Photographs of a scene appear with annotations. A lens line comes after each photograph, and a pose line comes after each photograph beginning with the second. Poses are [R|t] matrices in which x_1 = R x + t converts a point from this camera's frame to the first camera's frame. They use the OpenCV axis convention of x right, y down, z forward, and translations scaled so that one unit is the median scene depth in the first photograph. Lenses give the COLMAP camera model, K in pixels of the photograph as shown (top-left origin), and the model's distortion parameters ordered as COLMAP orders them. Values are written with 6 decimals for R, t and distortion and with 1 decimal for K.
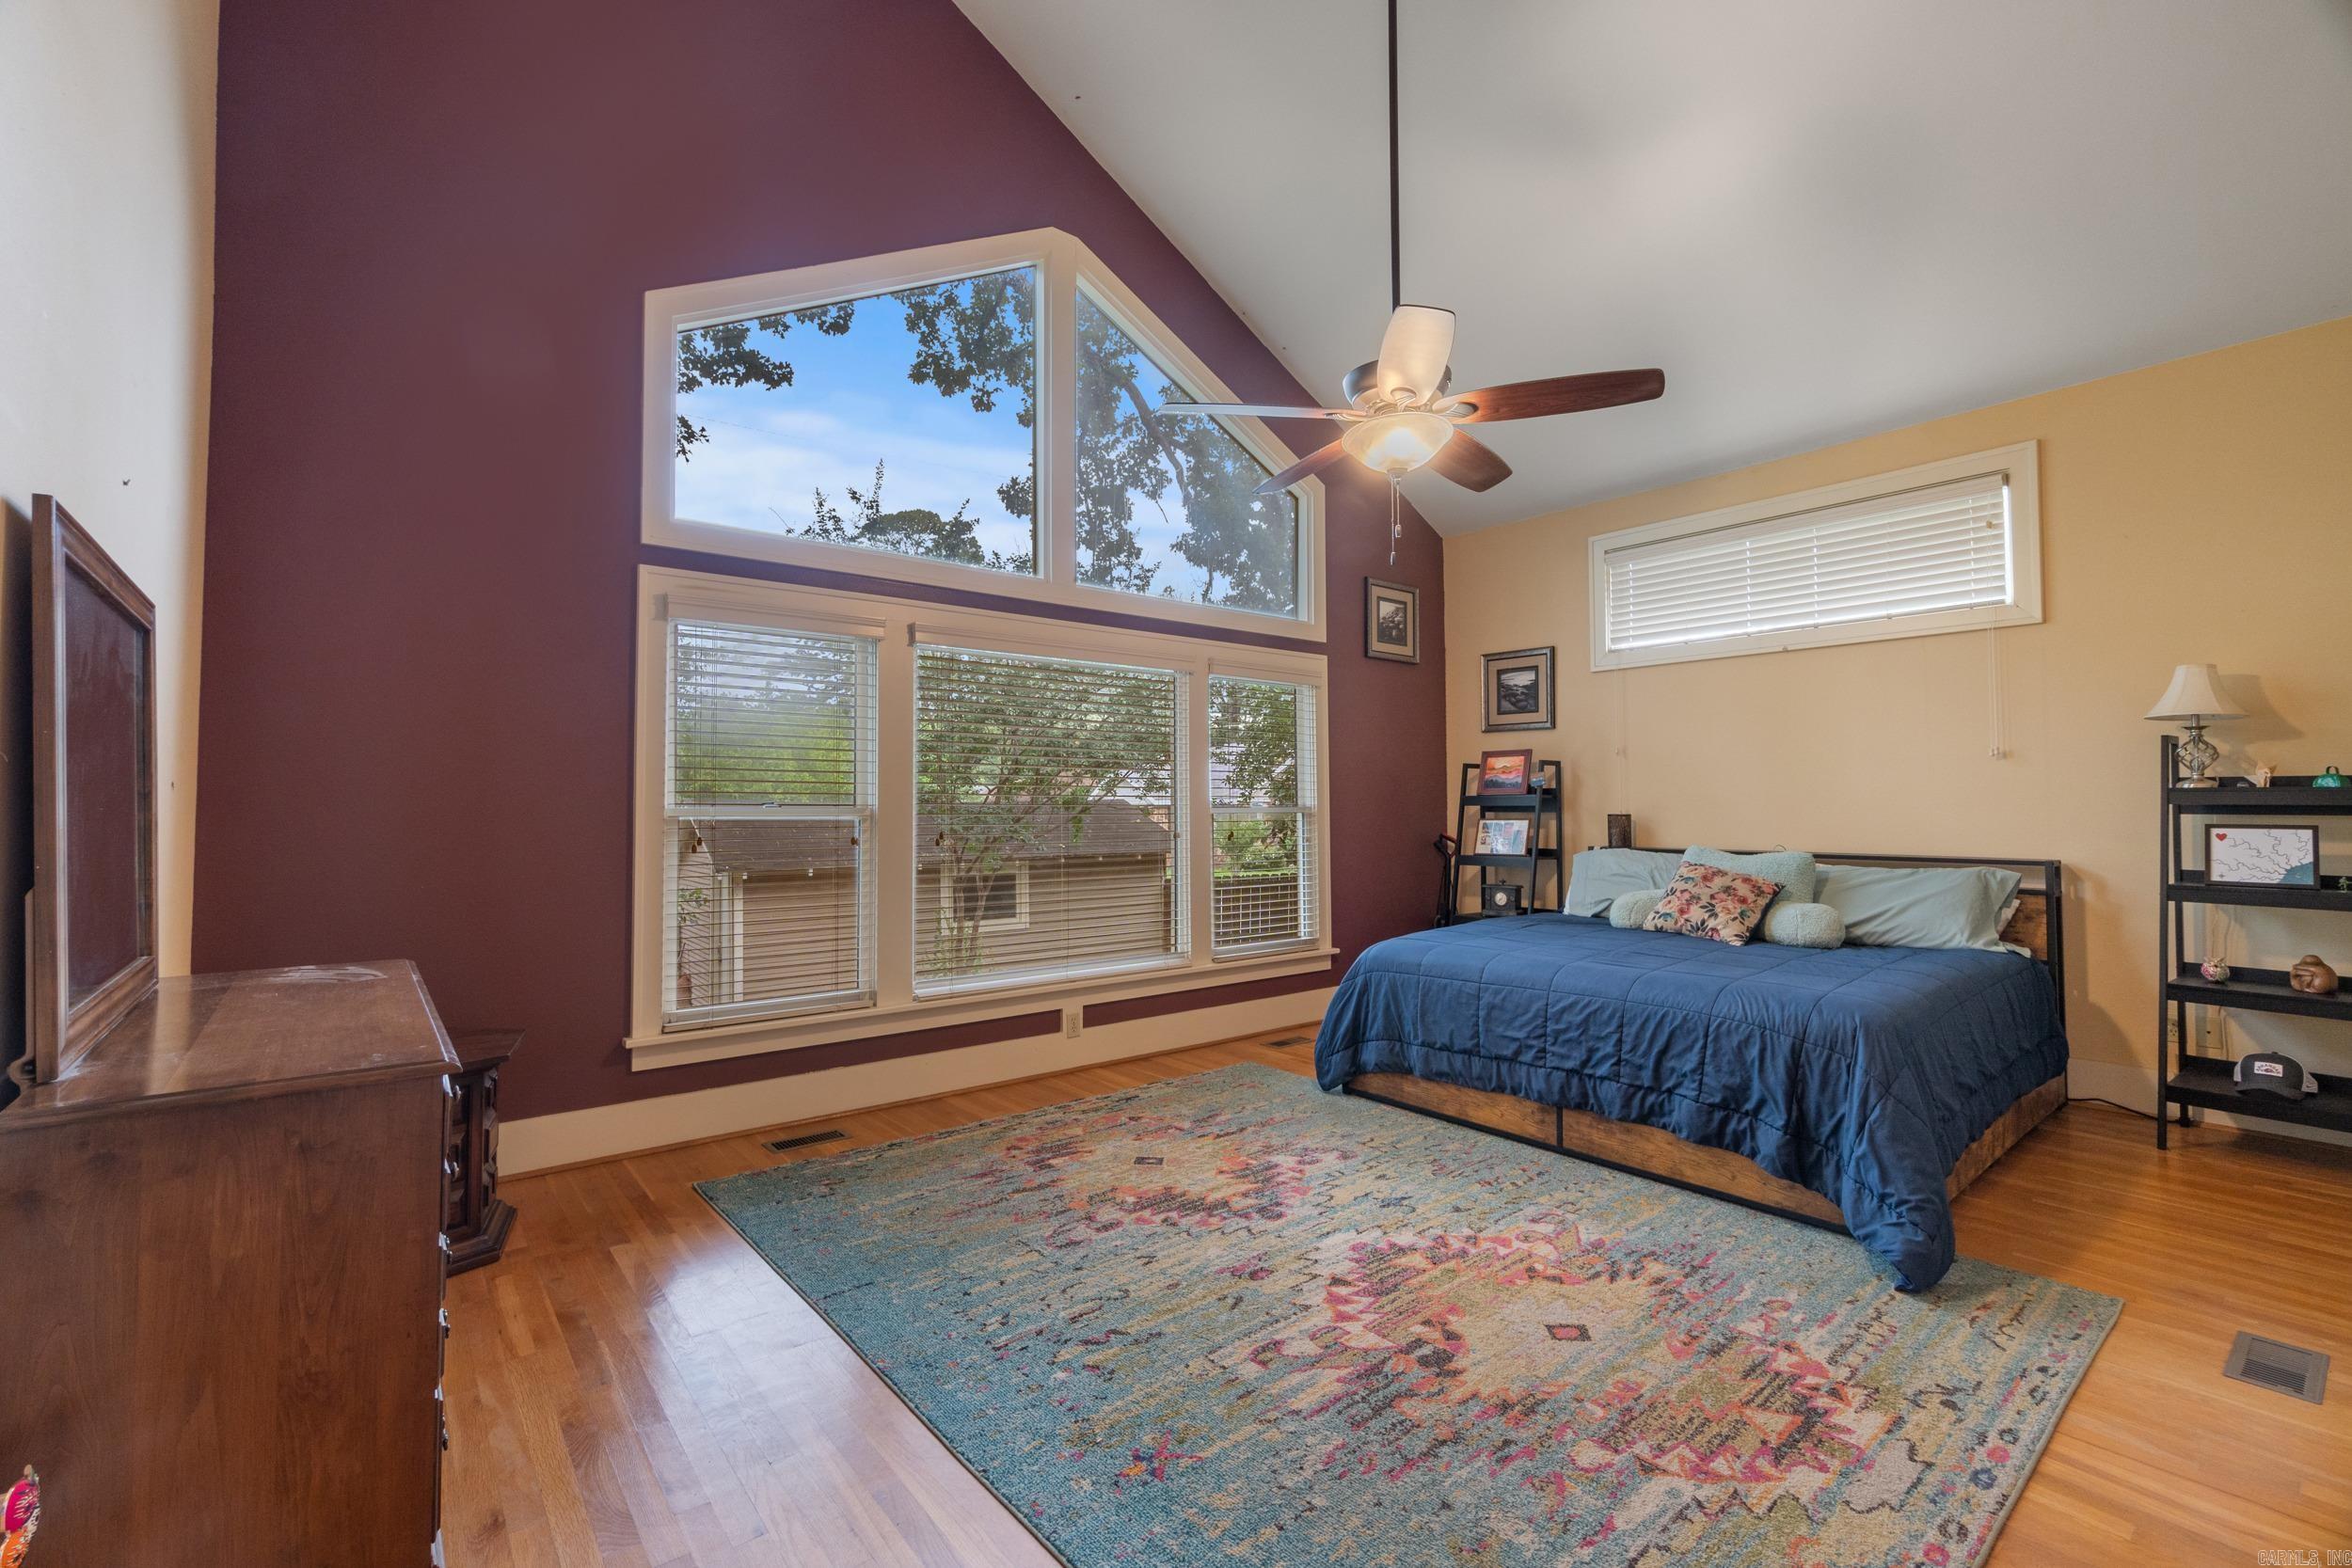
lens RADIAL K [[1022.9, 0, 1166.8], [0, 1022.9, 786.1], [0, 0, 1]] dist [-0.006725, 0.002078]
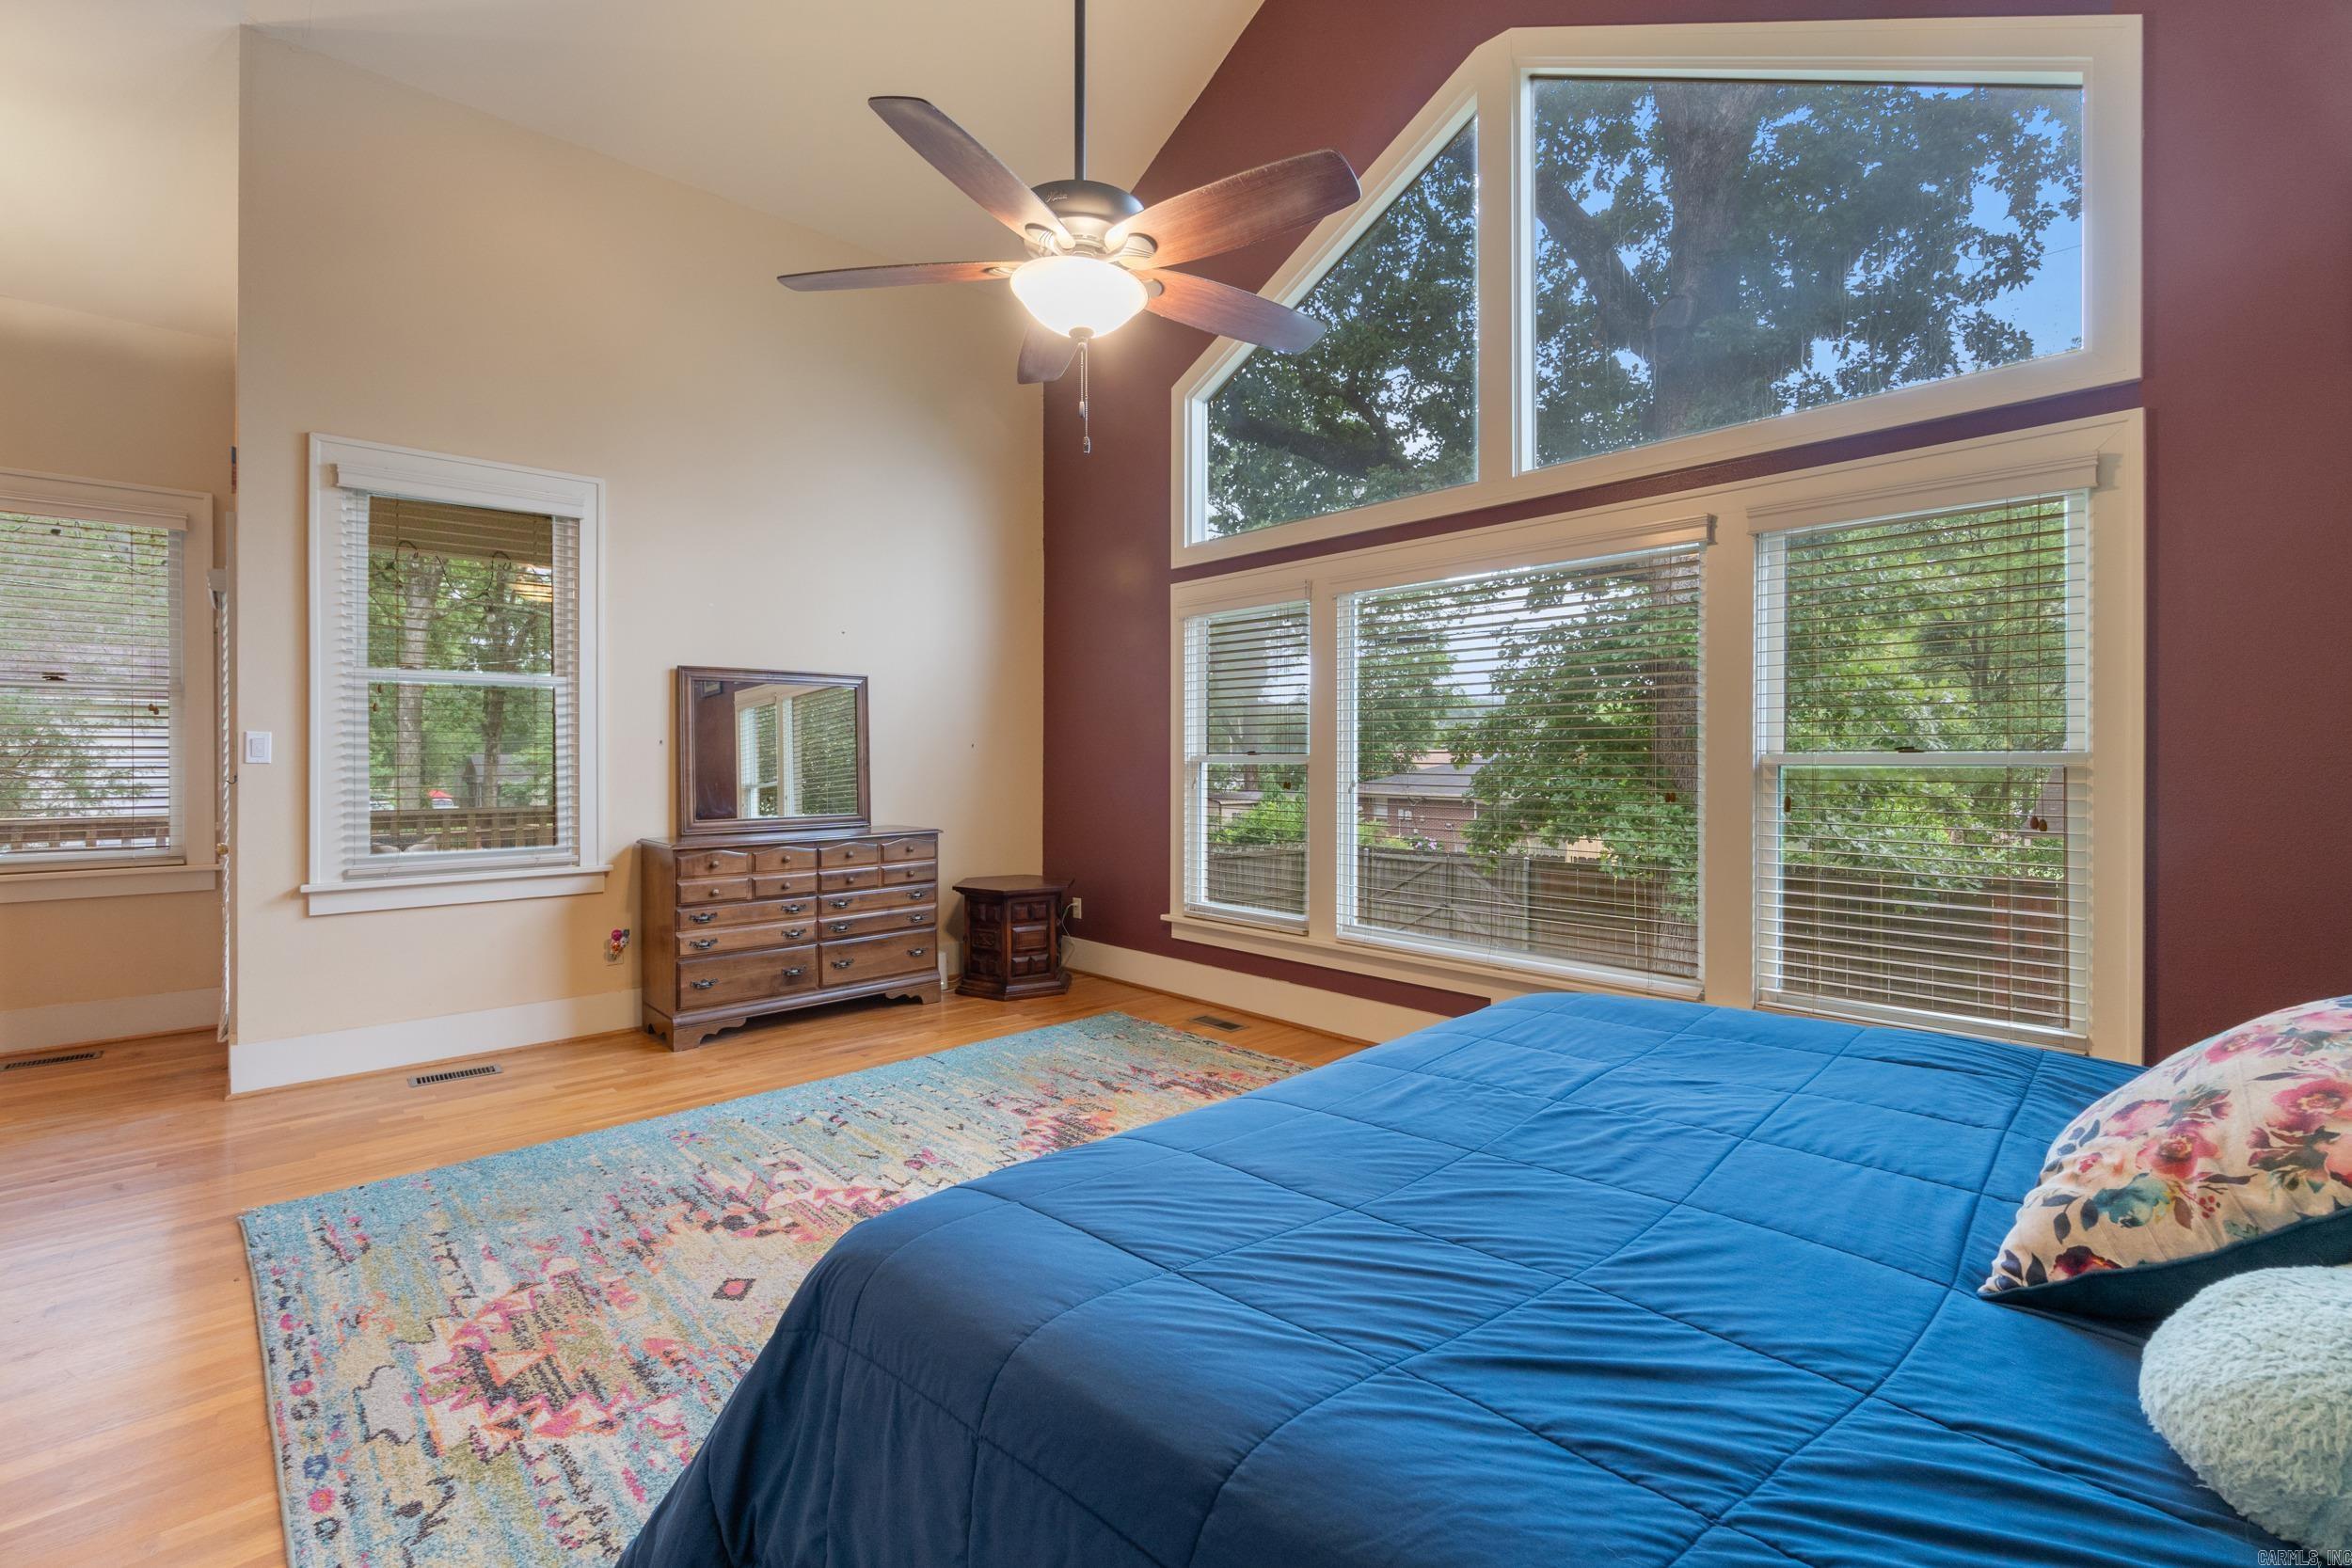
lens RADIAL K [[1022.9, 0, 1162.1], [0, 1022.9, 783.4], [0, 0, 1]] dist [-0.006725, 0.002078]
pose [[0.066966, 0.028305, -0.997354, 1.029011], [0.023649, 0.999272, 0.029947, 0.018399], [0.997475, -0.025592, 0.066248, 1.003507]]
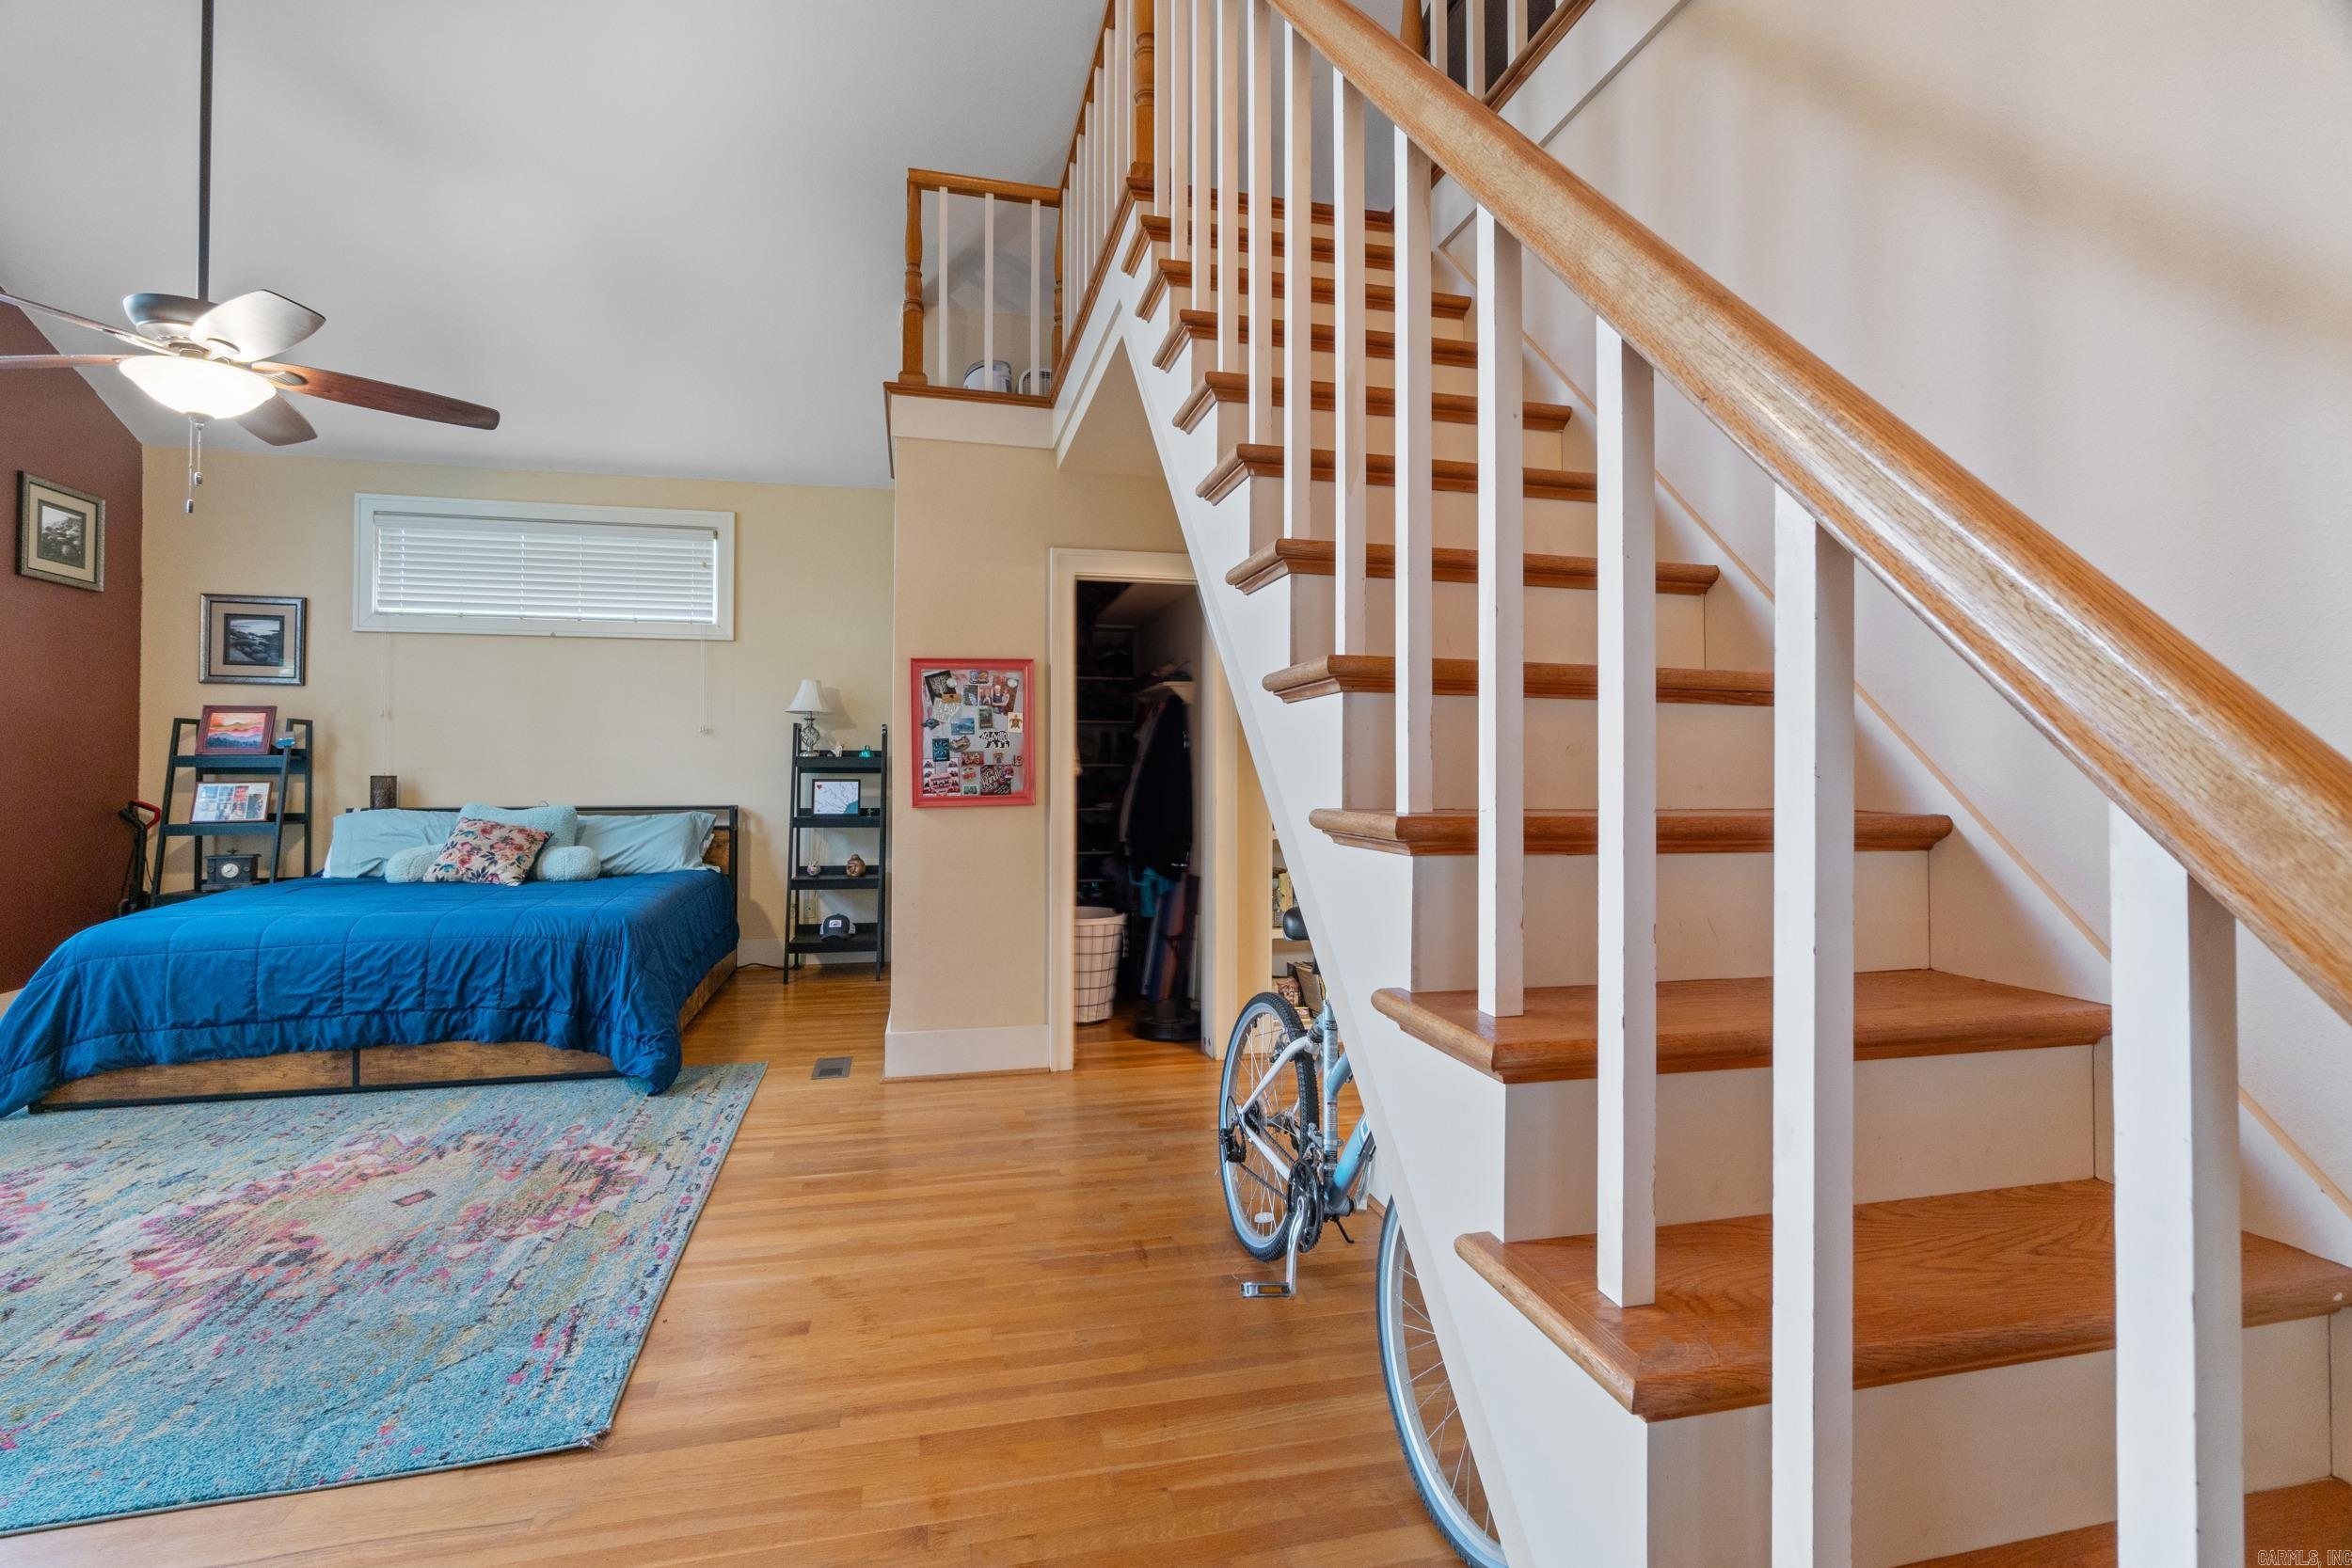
lens RADIAL K [[1022.9, 0, 1162.9], [0, 1022.9, 709.2], [0, 0, 1]] dist [-0.006725, 0.002078]
pose [[0.429448, 0.052909, 0.901541, -0.260943], [-0.018565, 0.998589, -0.049762, -0.004551], [-0.902901, 0.004633, 0.429824, -0.249140]]
